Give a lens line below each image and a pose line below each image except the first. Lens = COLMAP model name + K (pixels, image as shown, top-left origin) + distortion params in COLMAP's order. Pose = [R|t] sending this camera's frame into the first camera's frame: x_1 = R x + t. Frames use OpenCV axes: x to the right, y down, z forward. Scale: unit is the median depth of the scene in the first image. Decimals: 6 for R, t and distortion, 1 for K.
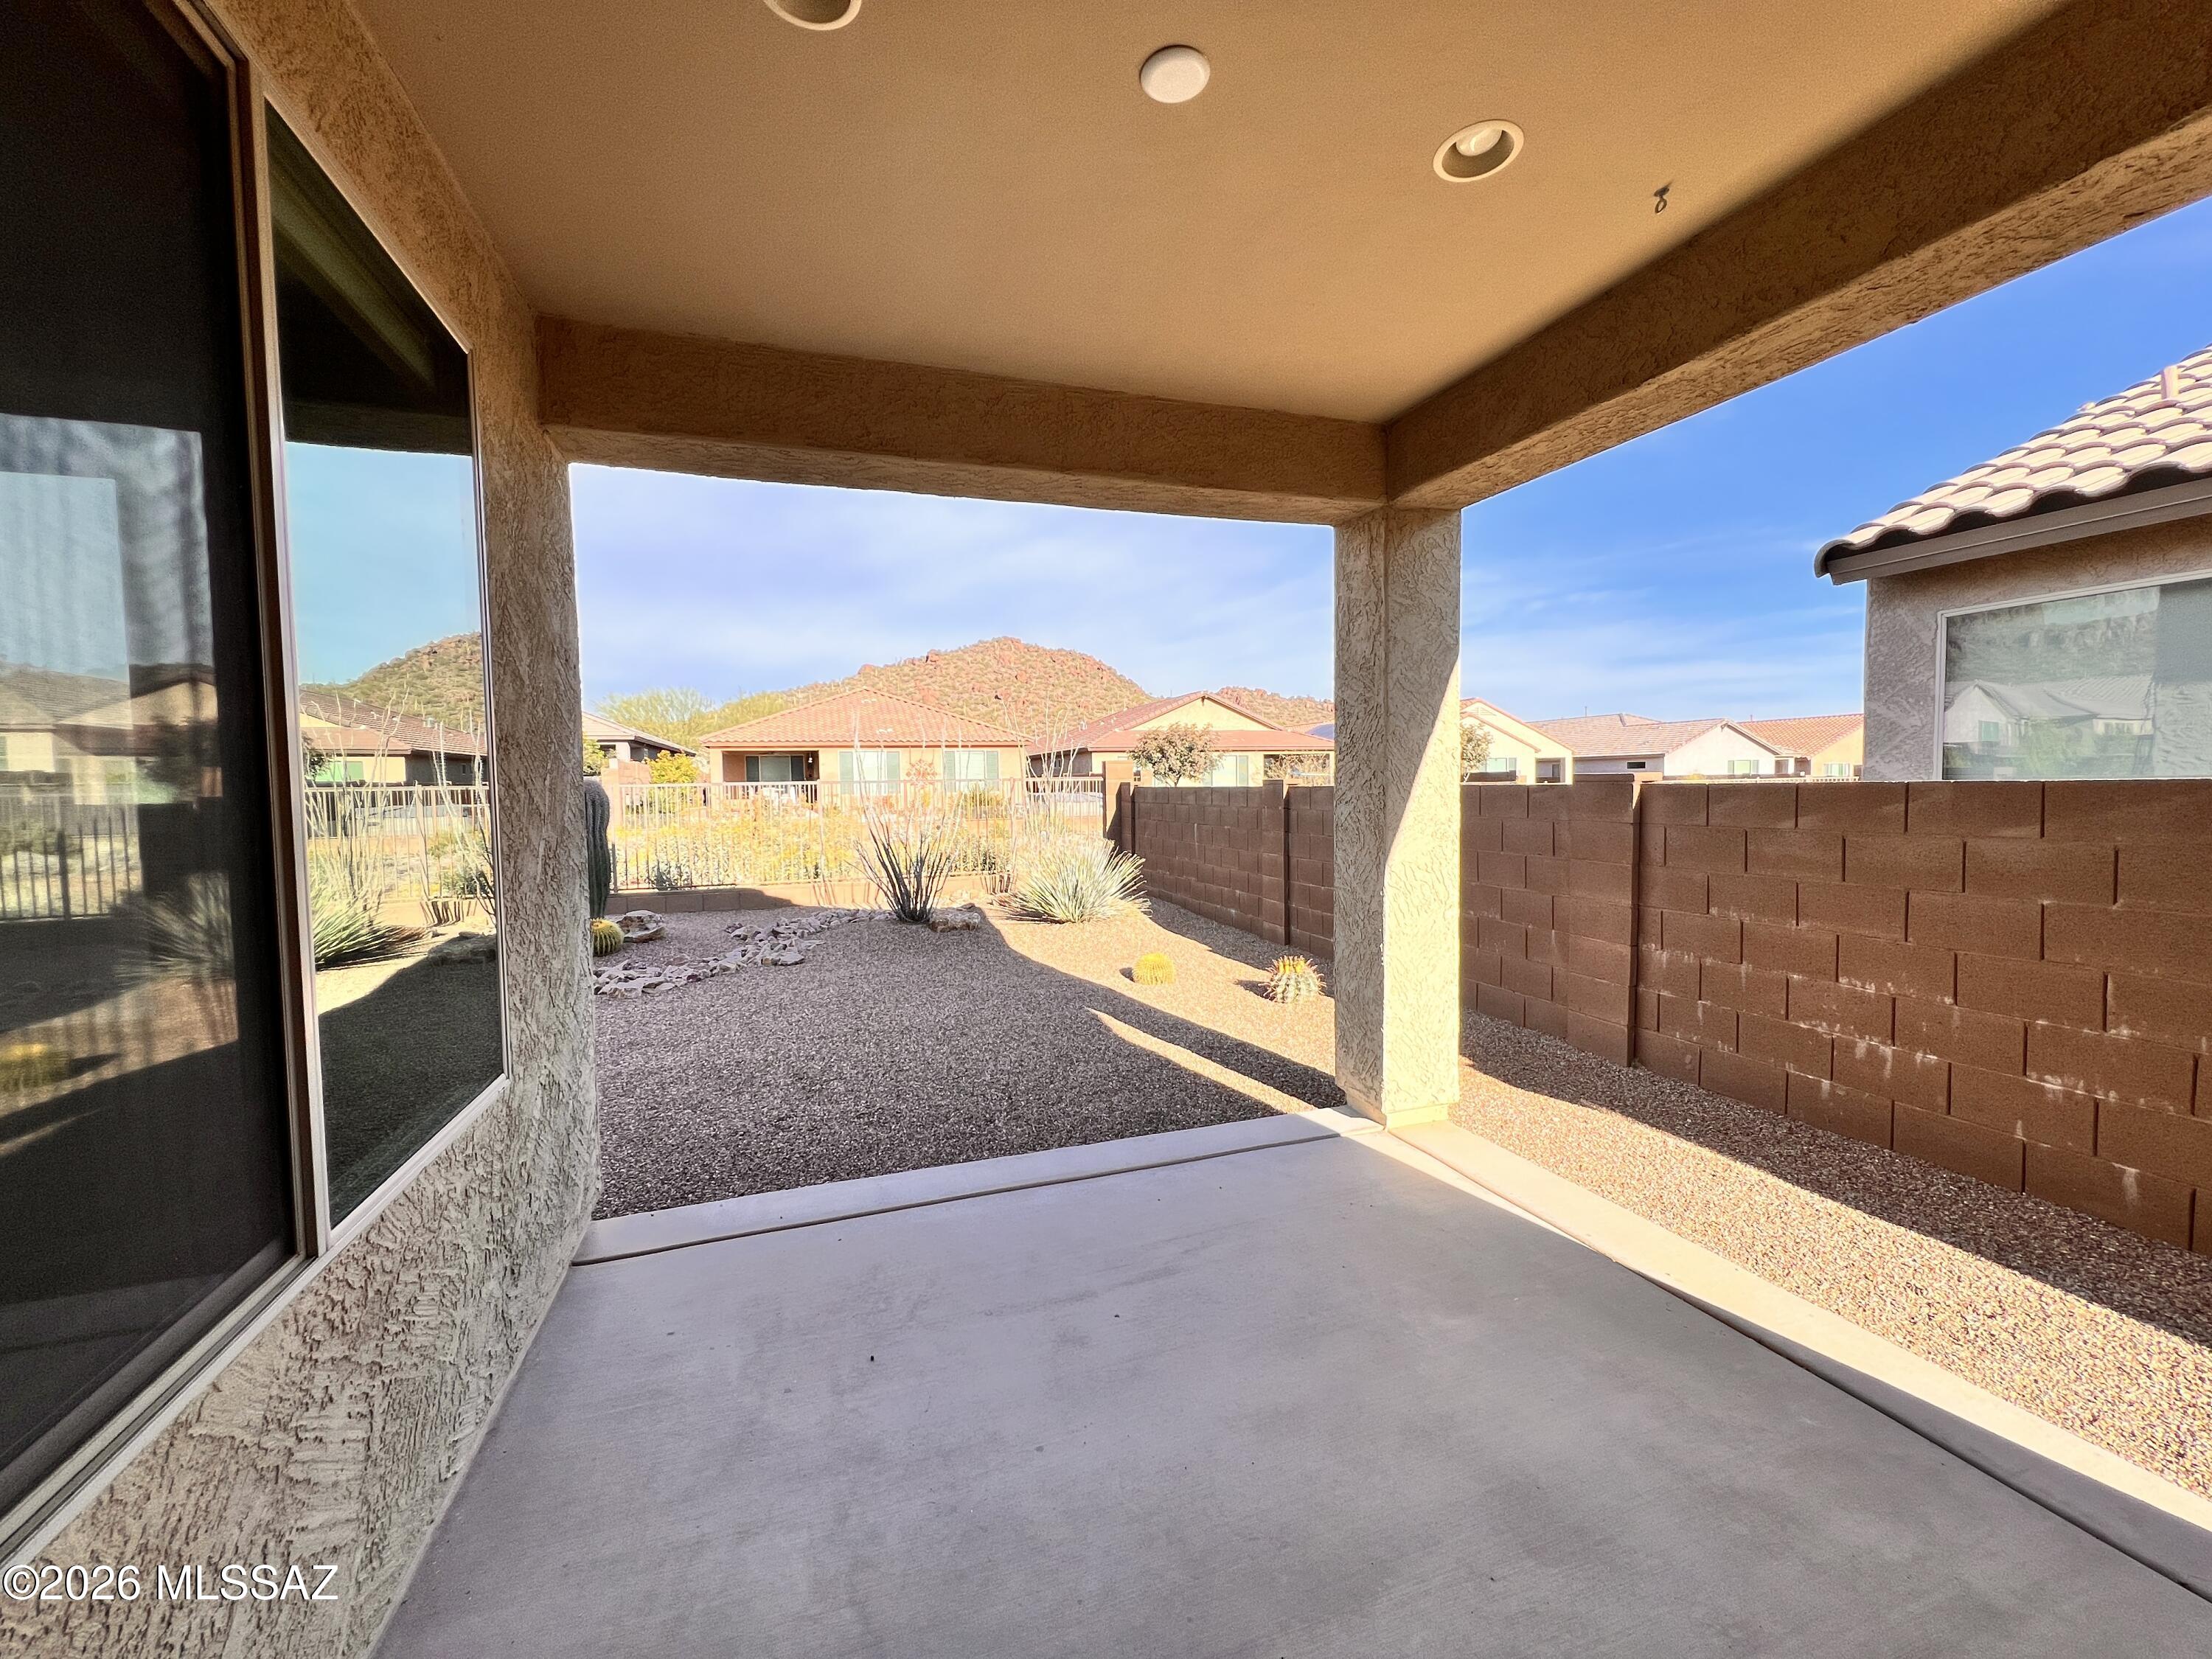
lens RADIAL K [[883.5, 0, 1099.0], [0, 883.5, 828.1], [0, 0, 1]] dist [-0.001560, 0.000261]
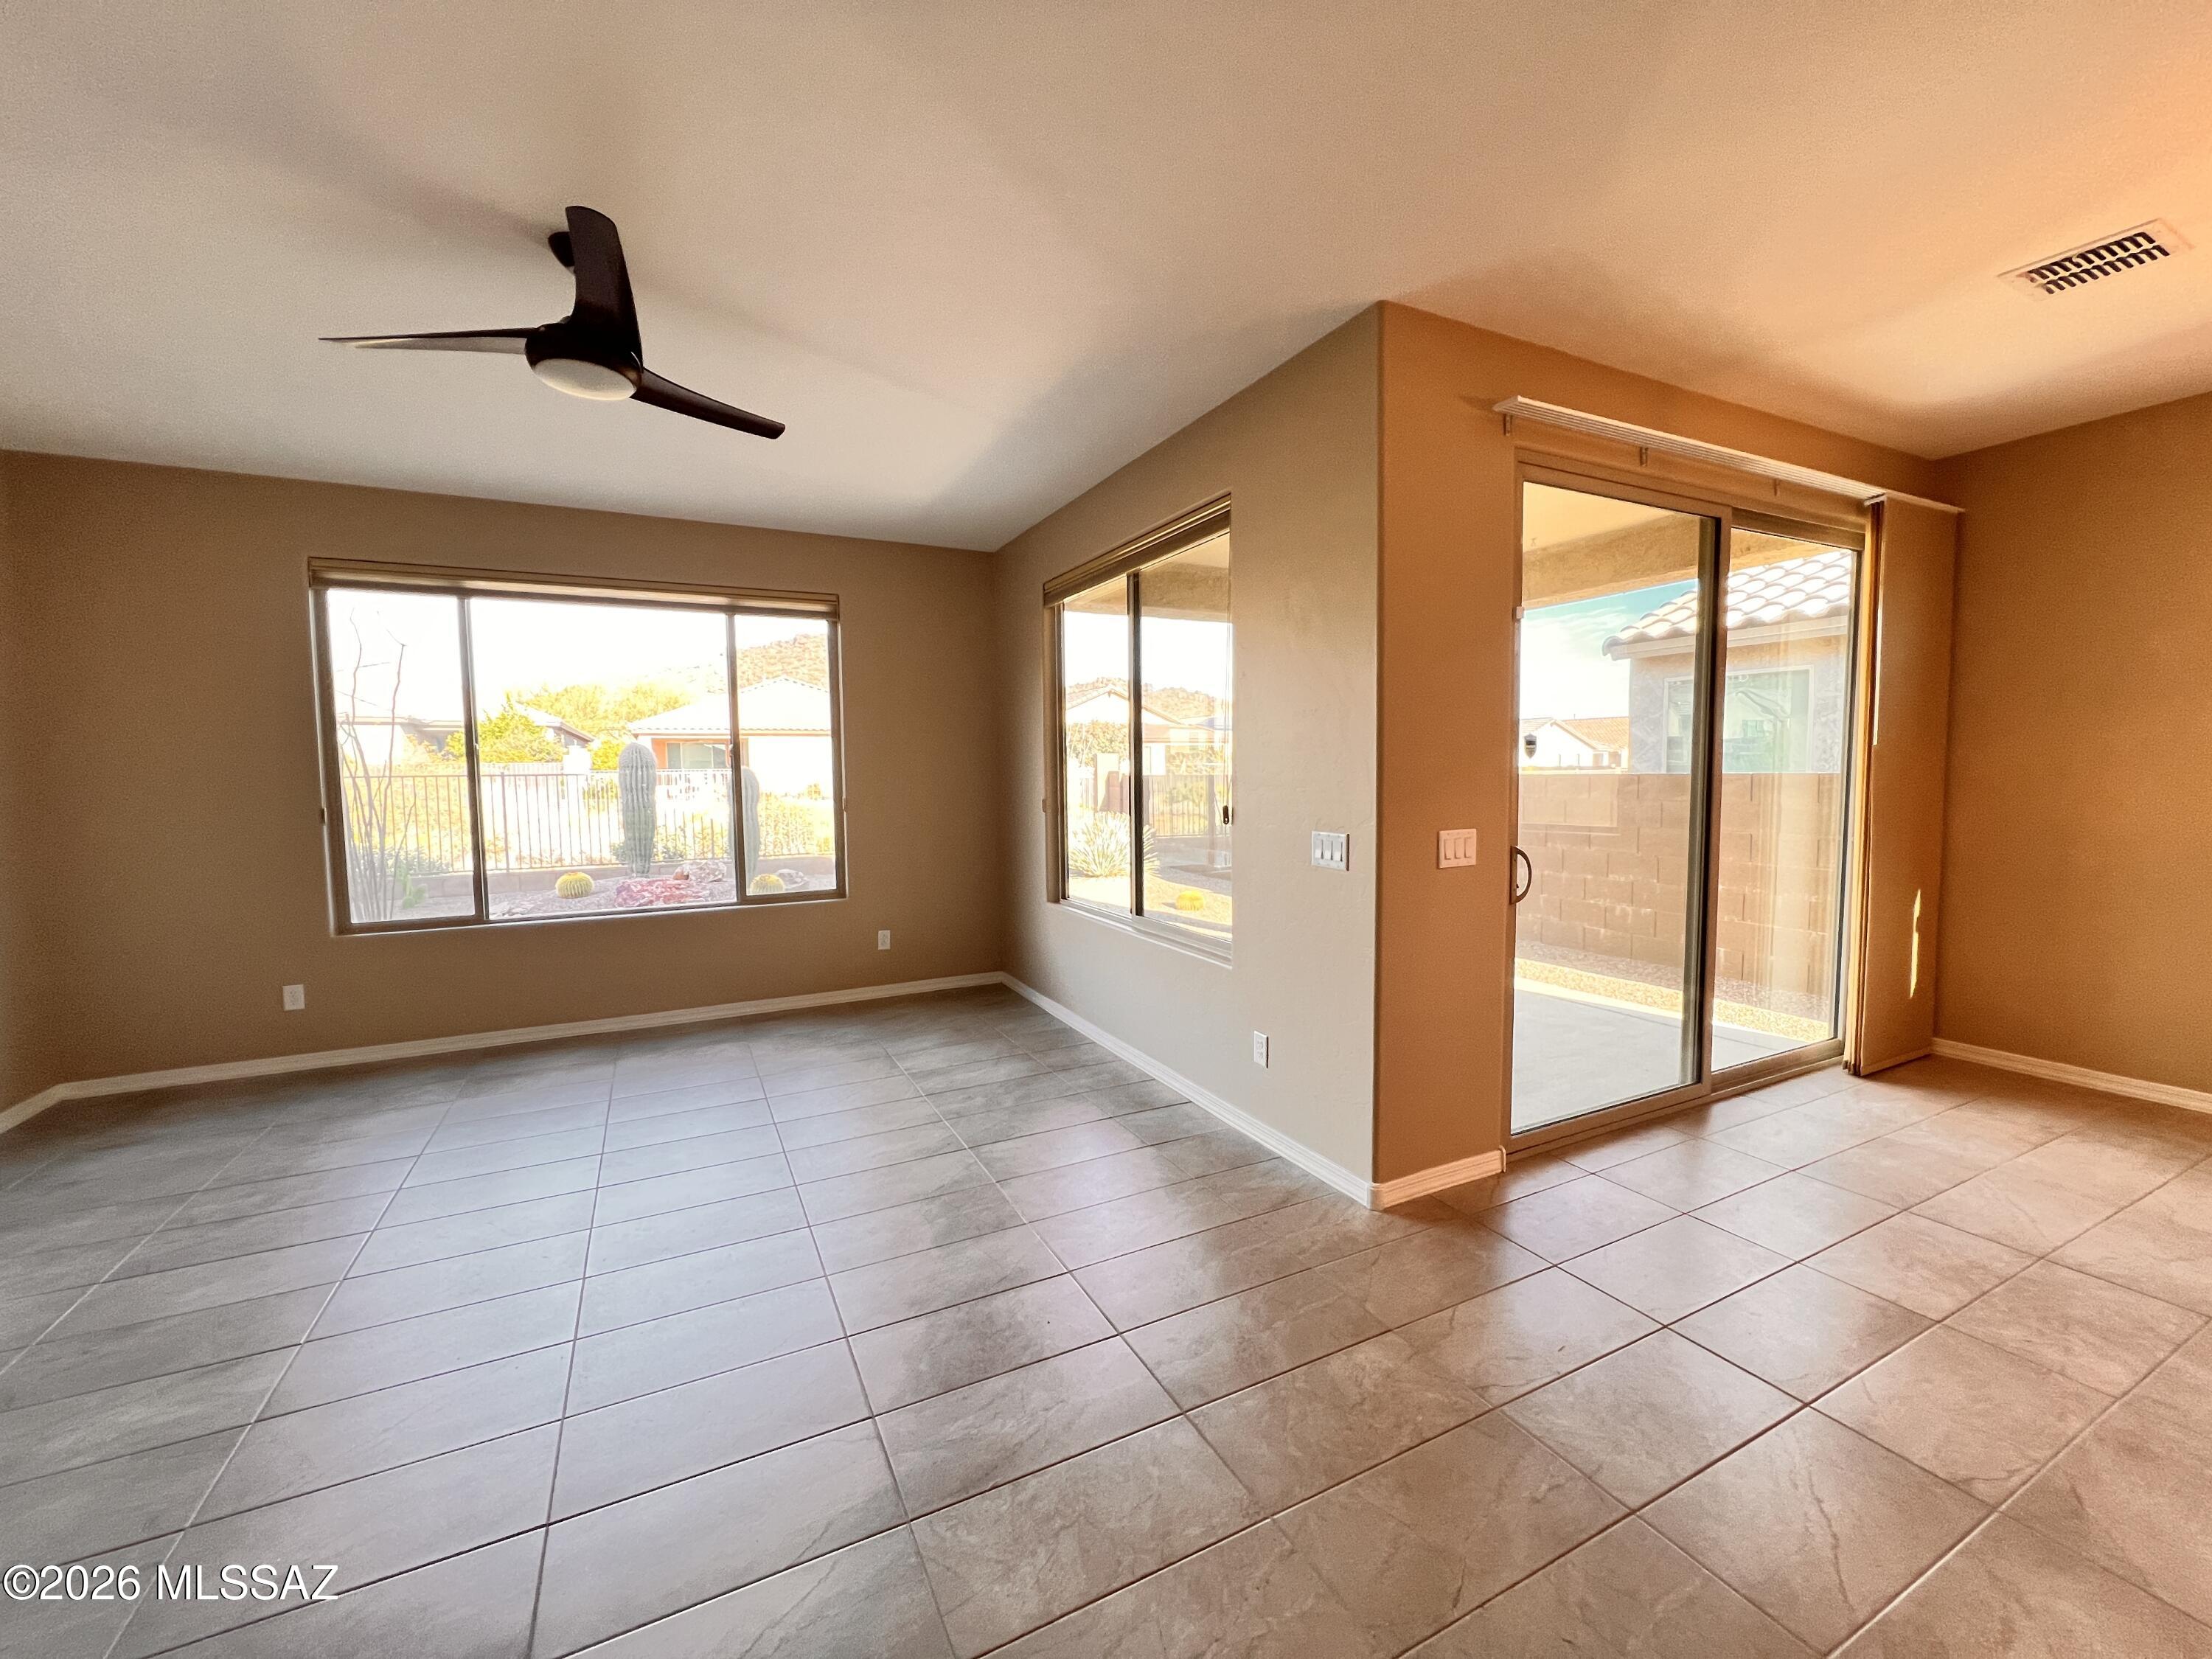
lens RADIAL K [[883.5, 0, 1099.0], [0, 883.5, 828.1], [0, 0, 1]] dist [-0.001560, 0.000261]
pose [[0.989957, -0.004643, 0.141290, -0.430738], [0.002739, 0.999903, 0.013661, 0.029476], [-0.141340, -0.013137, 0.989874, -0.603305]]
